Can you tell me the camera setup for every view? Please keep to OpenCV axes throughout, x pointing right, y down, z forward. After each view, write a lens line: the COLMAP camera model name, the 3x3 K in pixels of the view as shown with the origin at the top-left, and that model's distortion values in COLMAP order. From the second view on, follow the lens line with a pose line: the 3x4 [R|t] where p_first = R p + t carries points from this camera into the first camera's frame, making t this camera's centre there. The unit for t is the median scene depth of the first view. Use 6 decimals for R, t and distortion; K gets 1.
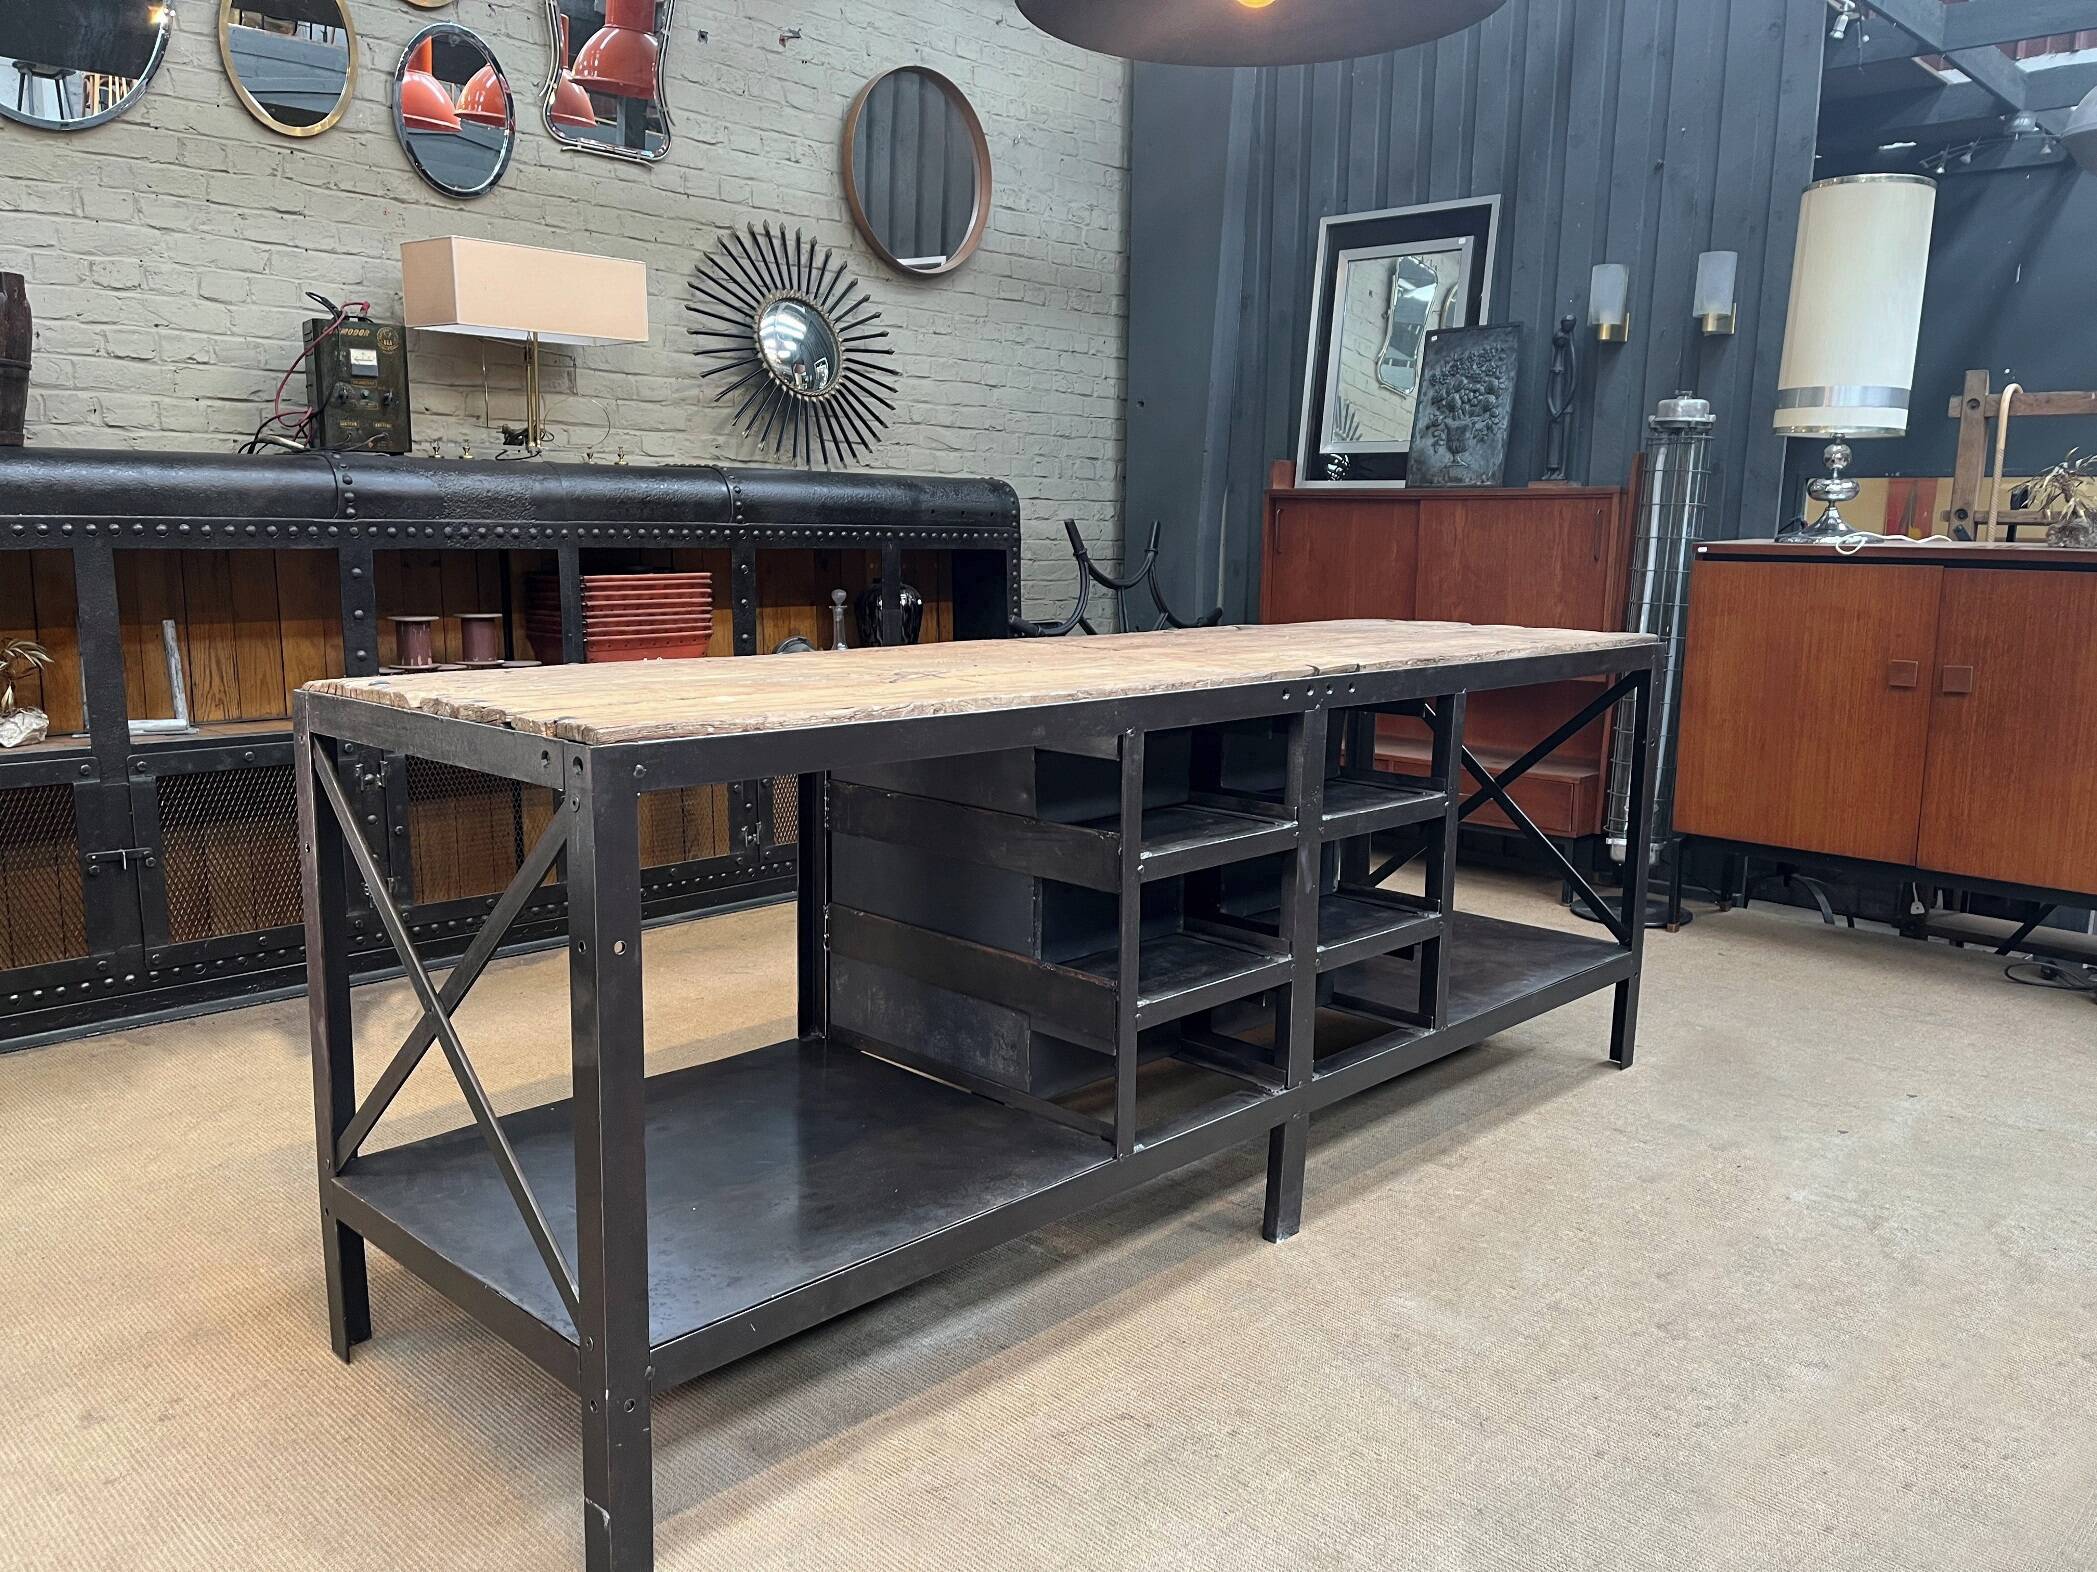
lens RADIAL K [[1603.4, 0, 1028.9], [0, 1603.4, 783.7], [0, 0, 1]] dist [0.045101, -0.044440]
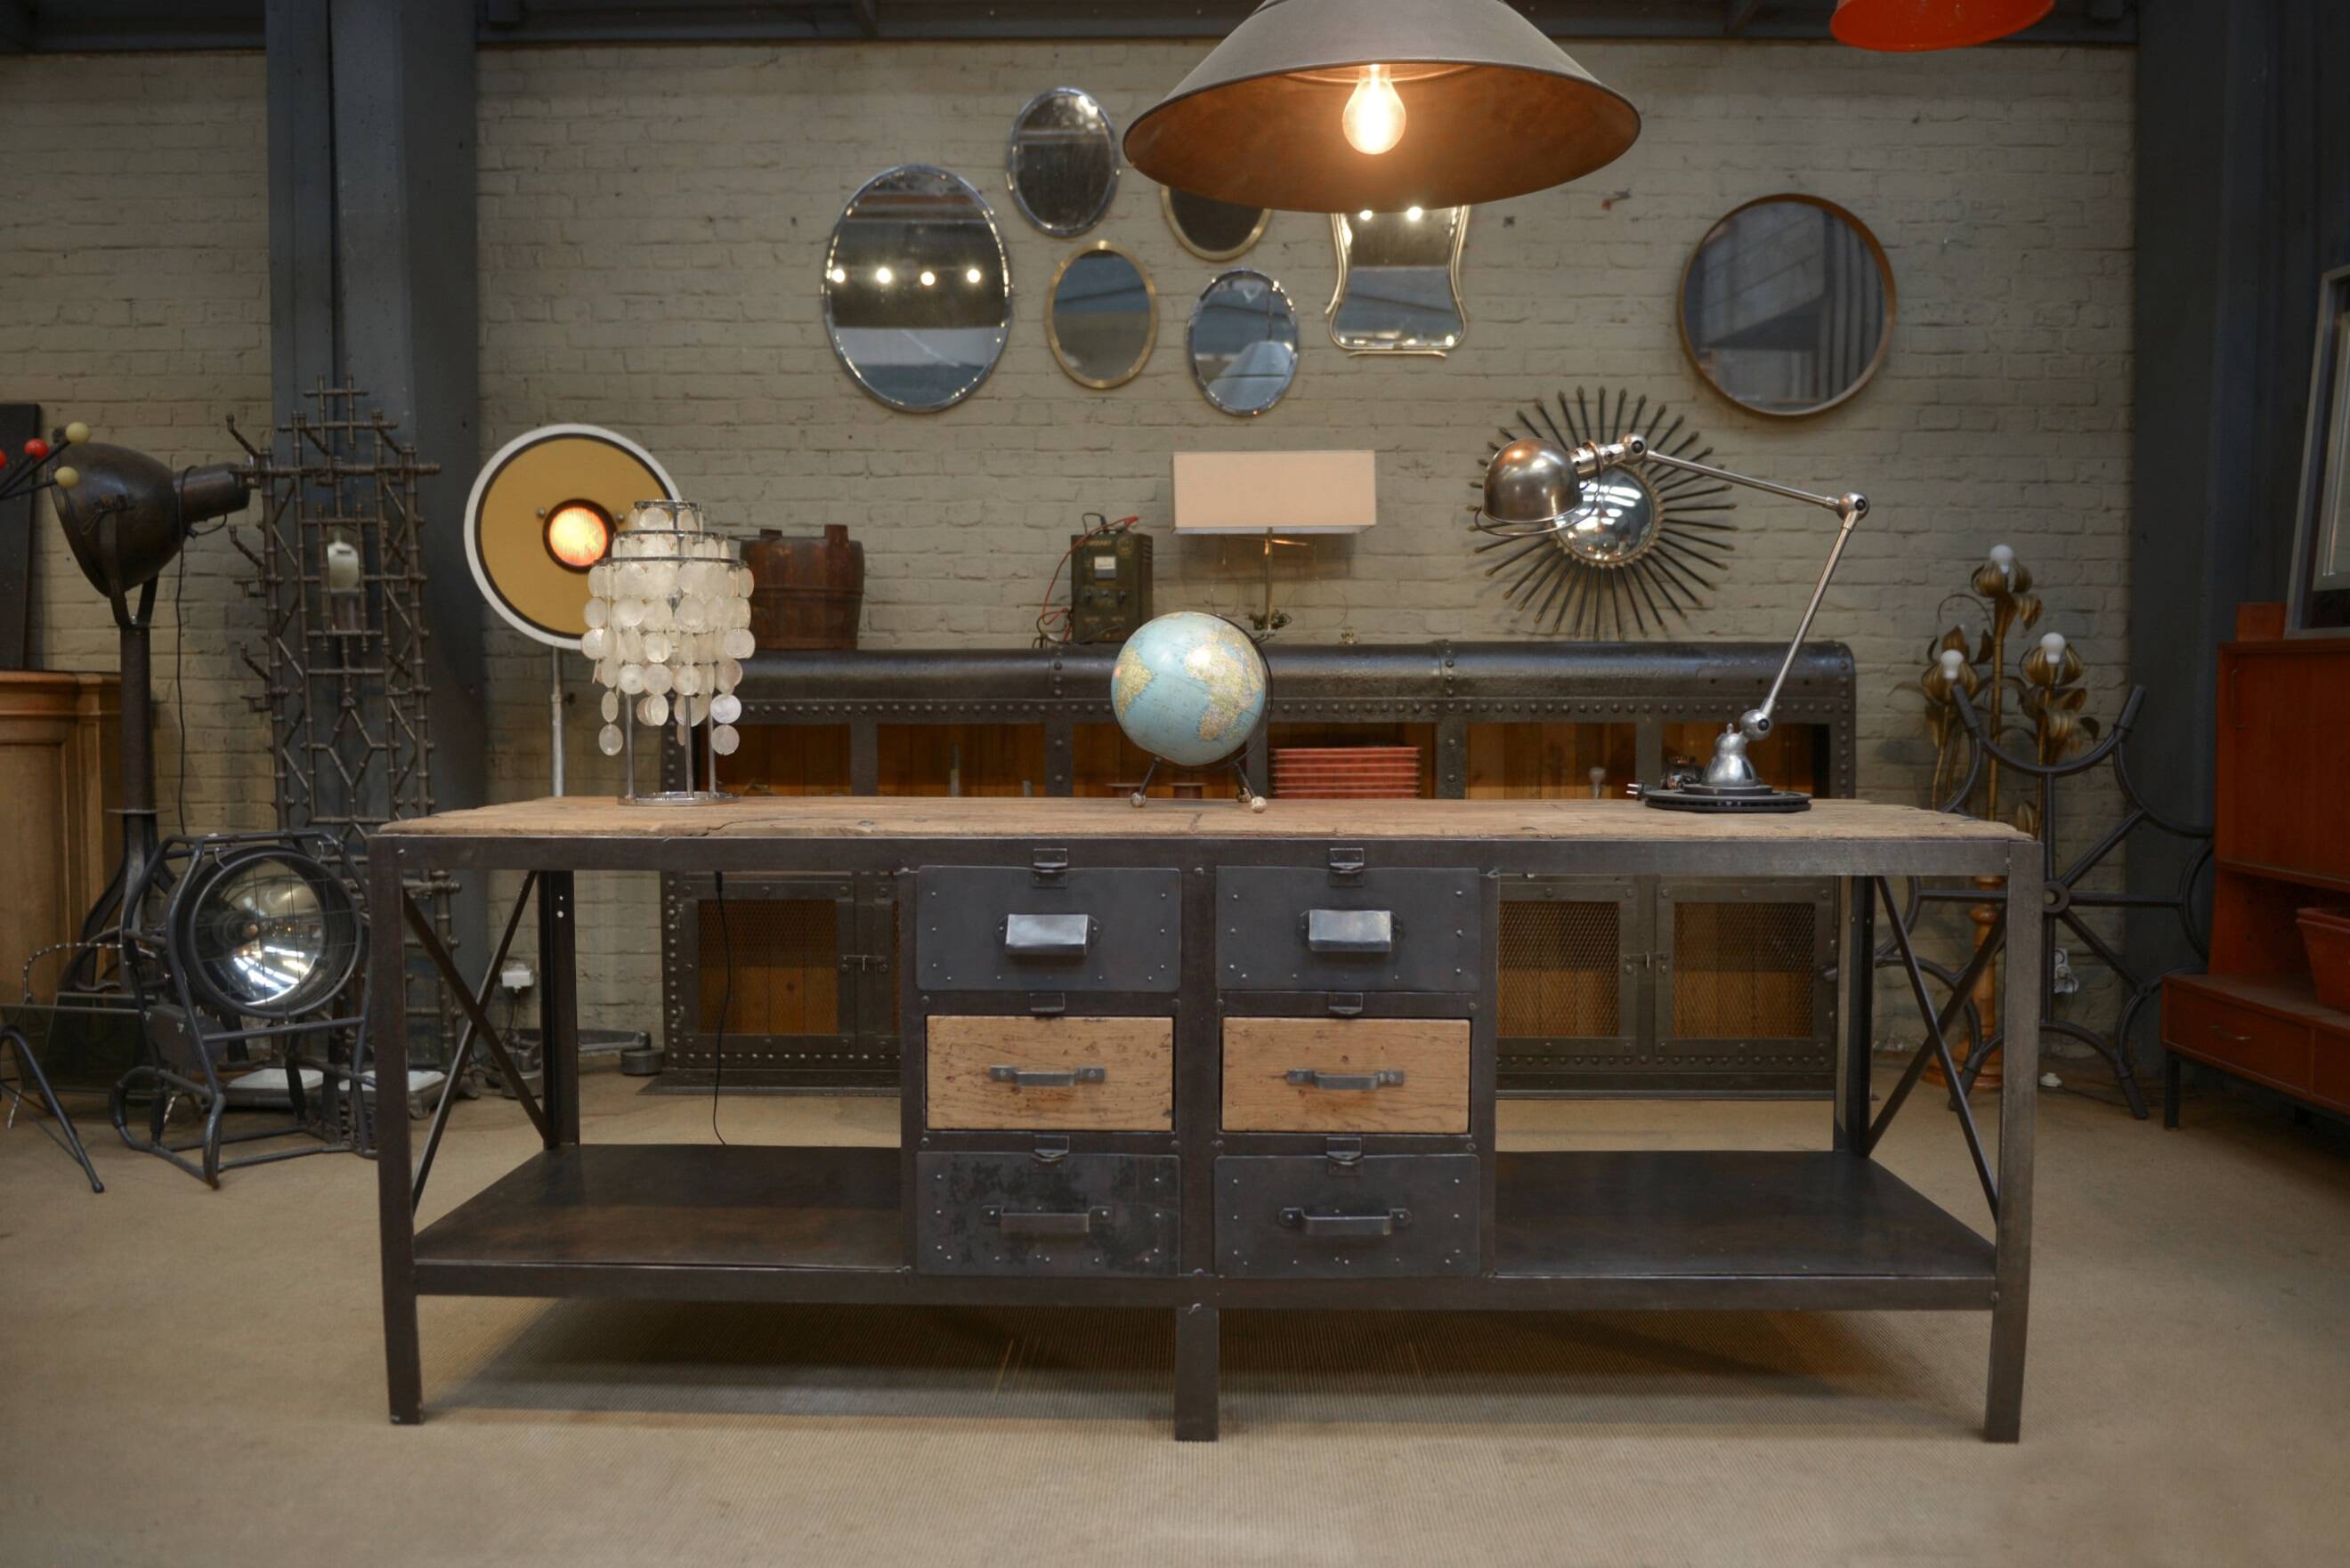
lens RADIAL K [[1807.6, 0, 1165.7], [0, 1807.6, 804.6], [0, 0, 1]] dist [-0.033073, -0.005354]
pose [[0.685541, 0.026904, -0.727537, 0.531513], [-0.106939, 0.992199, -0.064074, -0.009357], [0.720137, 0.121728, 0.683070, 0.142874]]
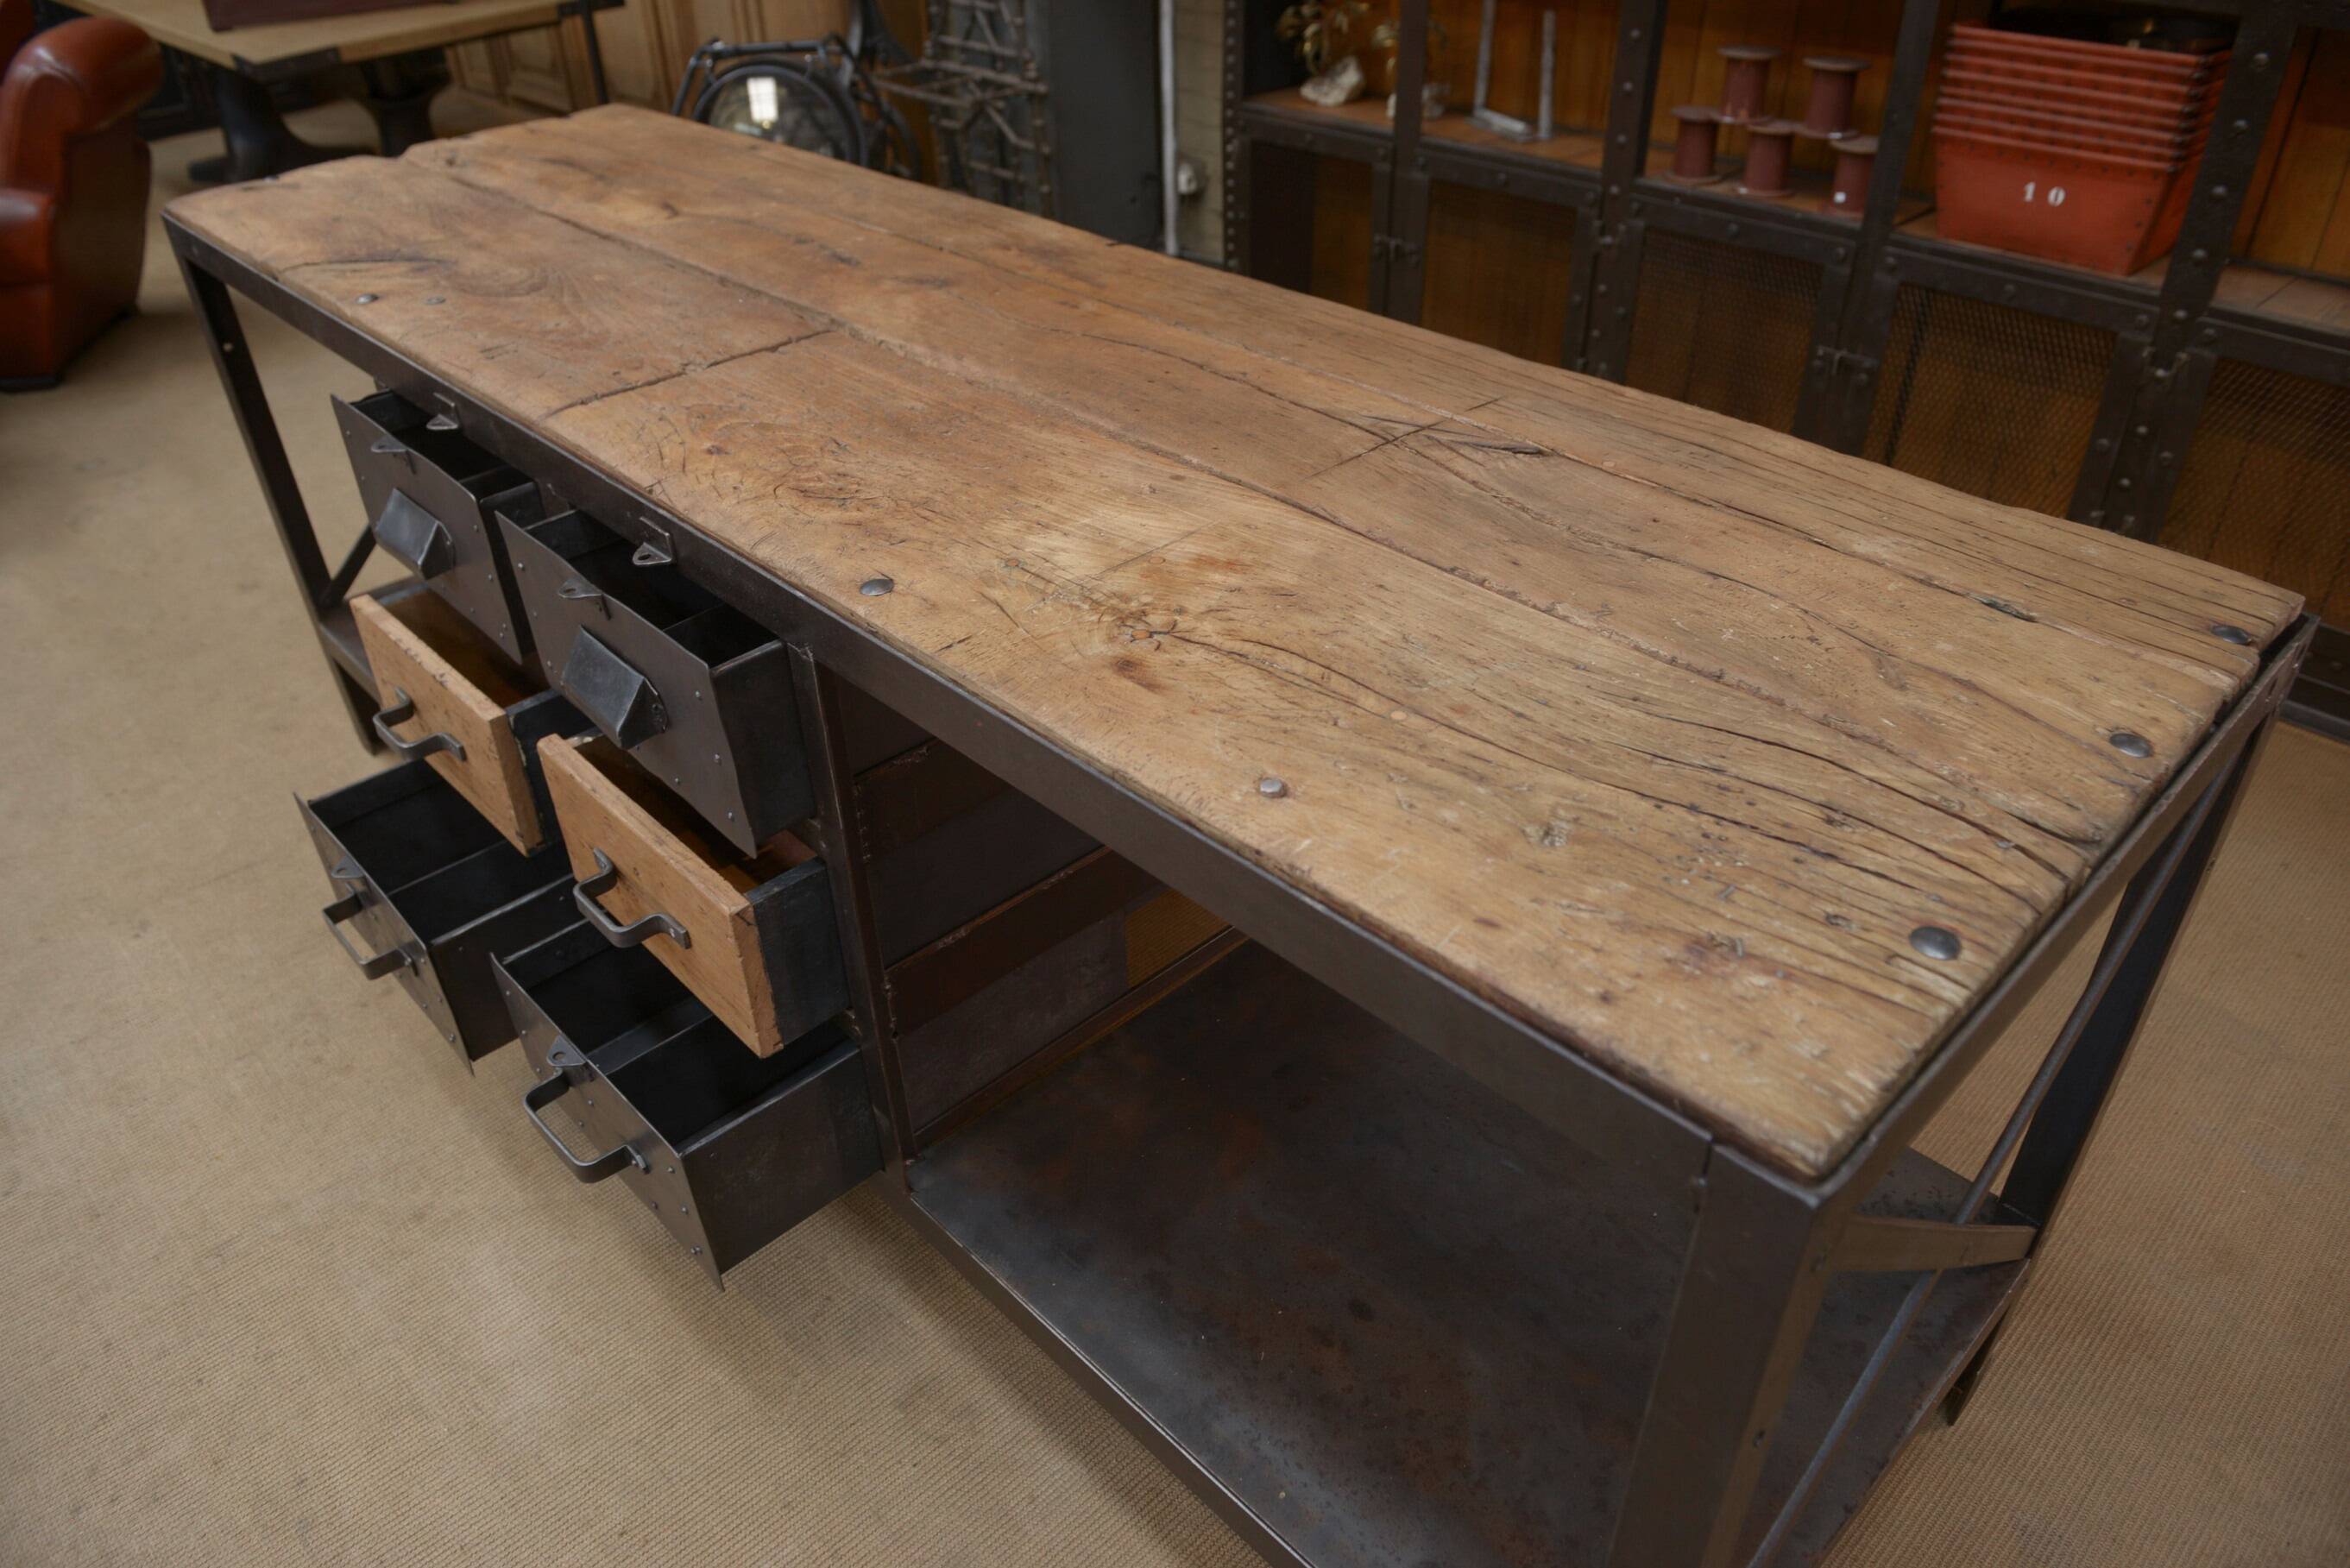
lens RADIAL K [[1596.2, 0, 1171.5], [0, 1596.2, 790.4], [0, 0, 1]] dist [-0.057747, 0.000557]
pose [[-0.028010, 0.559584, -0.828300, 0.405081], [-0.135230, 0.818886, 0.557797, -0.180401], [0.990418, 0.127635, 0.052736, 0.693920]]
